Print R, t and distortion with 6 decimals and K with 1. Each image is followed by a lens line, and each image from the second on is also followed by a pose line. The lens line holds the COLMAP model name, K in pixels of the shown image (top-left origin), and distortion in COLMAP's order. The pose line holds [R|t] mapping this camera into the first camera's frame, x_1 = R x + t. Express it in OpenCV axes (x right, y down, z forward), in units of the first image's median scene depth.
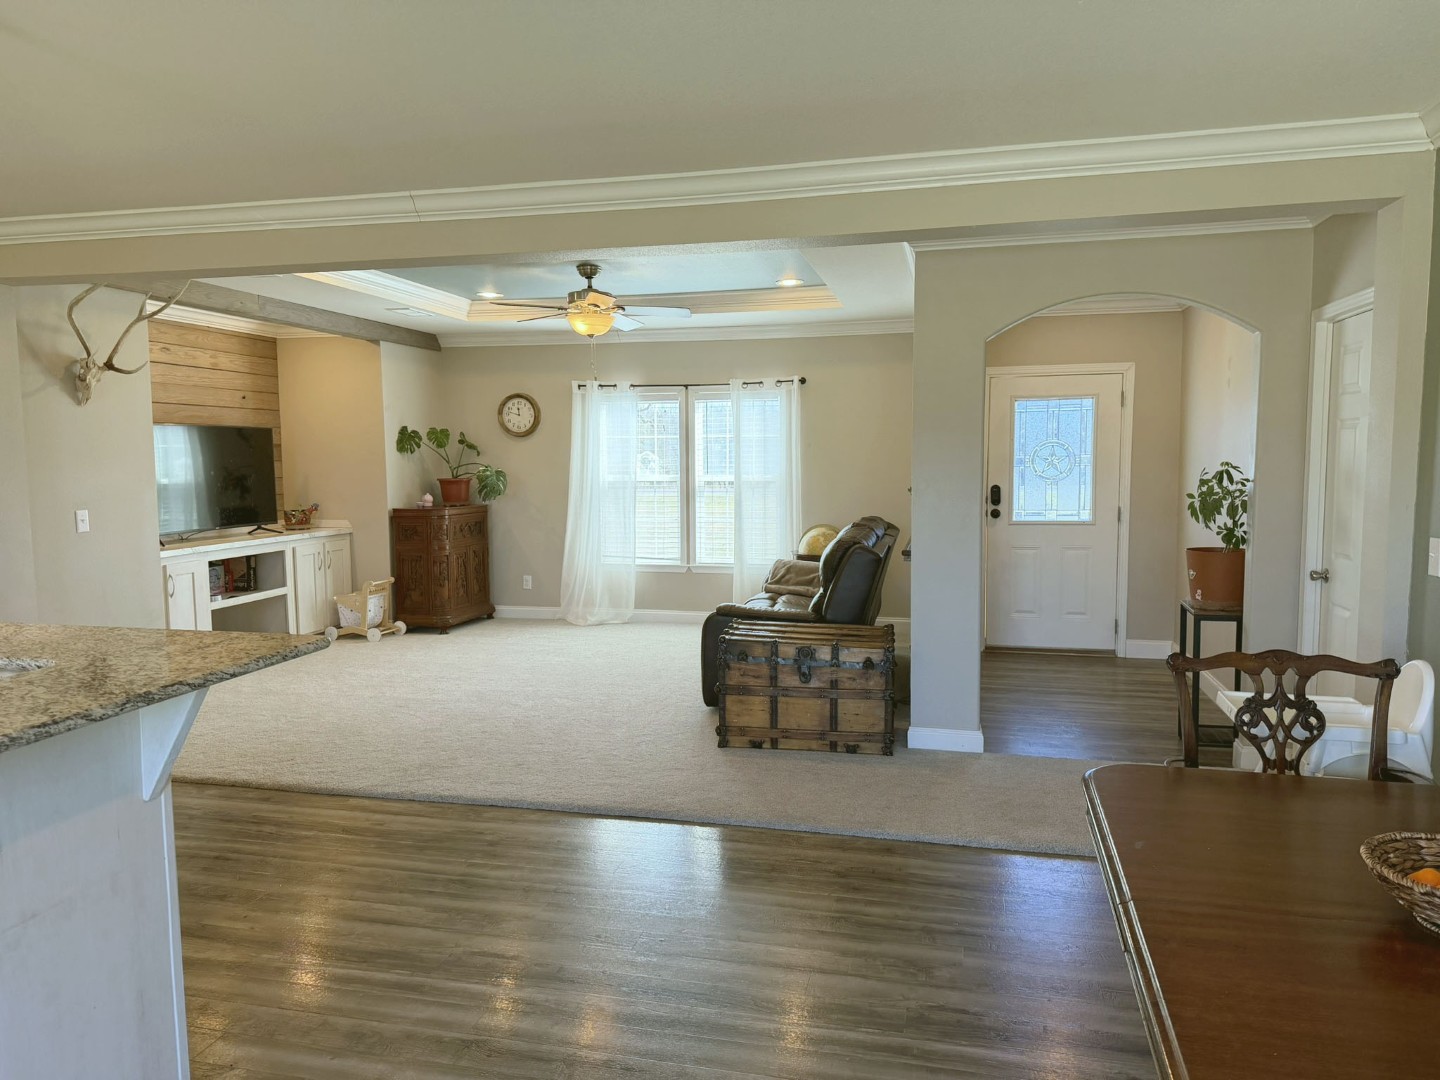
lens RADIAL K [[1008.1, 0, 715.5], [0, 1008.1, 543.2], [0, 0, 1]] dist [0.046296, -0.053916]
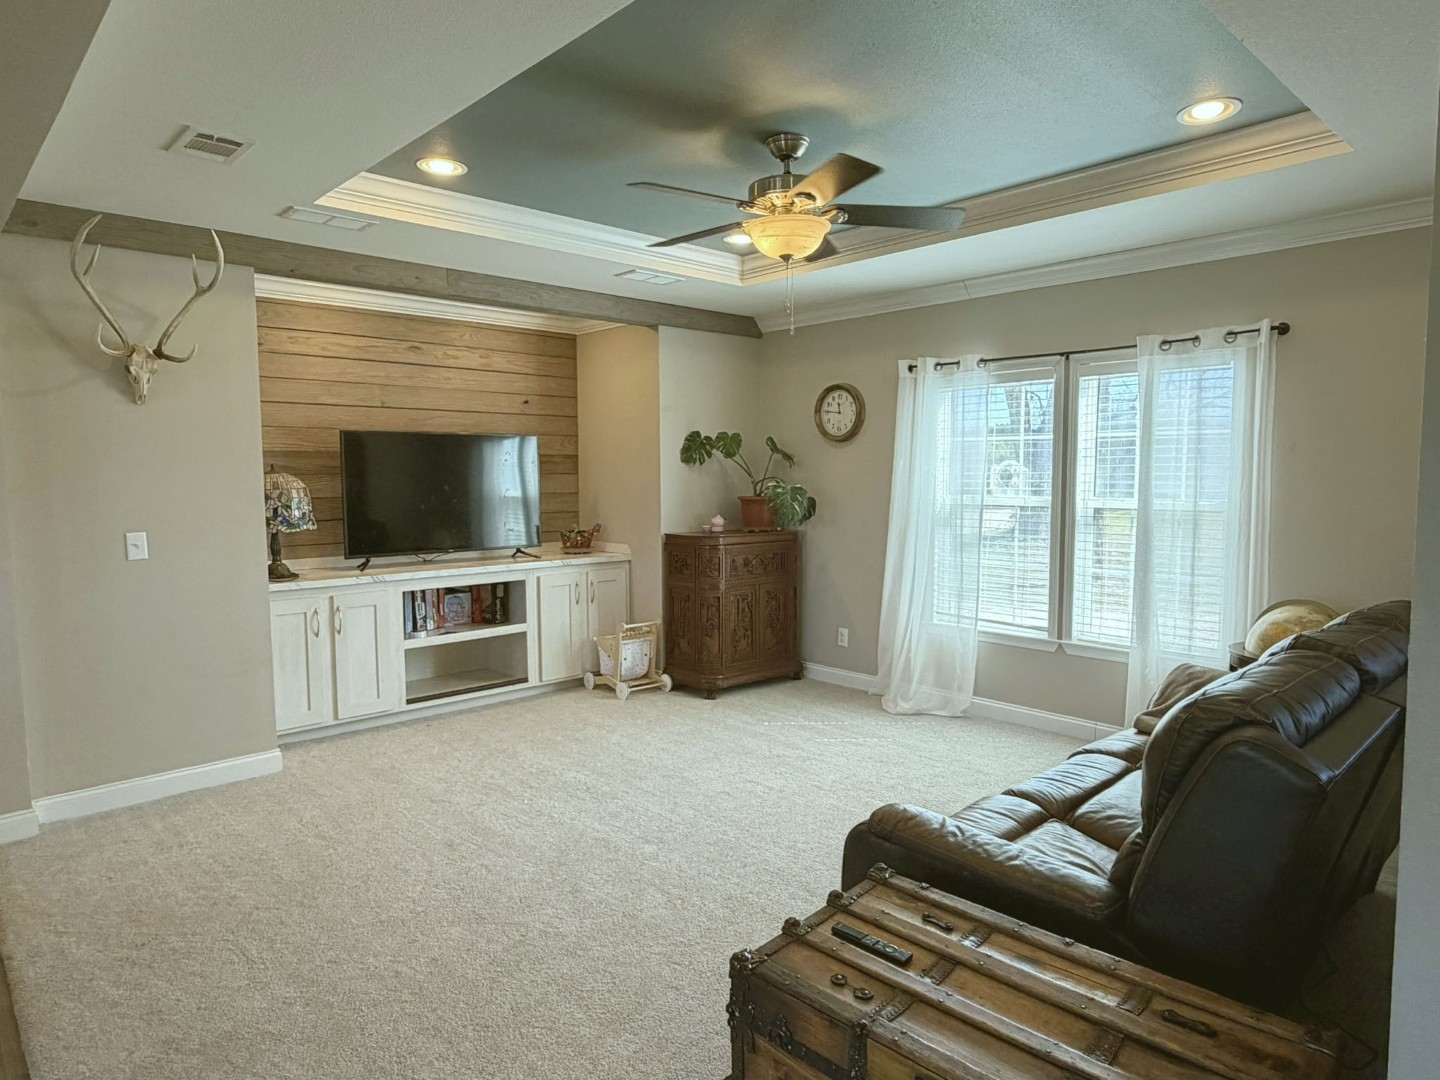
lens RADIAL K [[889.2, 0, 711.4], [0, 889.2, 535.9], [0, 0, 1]] dist [0.003705, -0.000661]
pose [[0.828920, 0.042792, -0.557728, 0.108858], [-0.049845, 0.998754, 0.002547, -0.037438], [0.557142, 0.025689, 0.830020, 0.456098]]
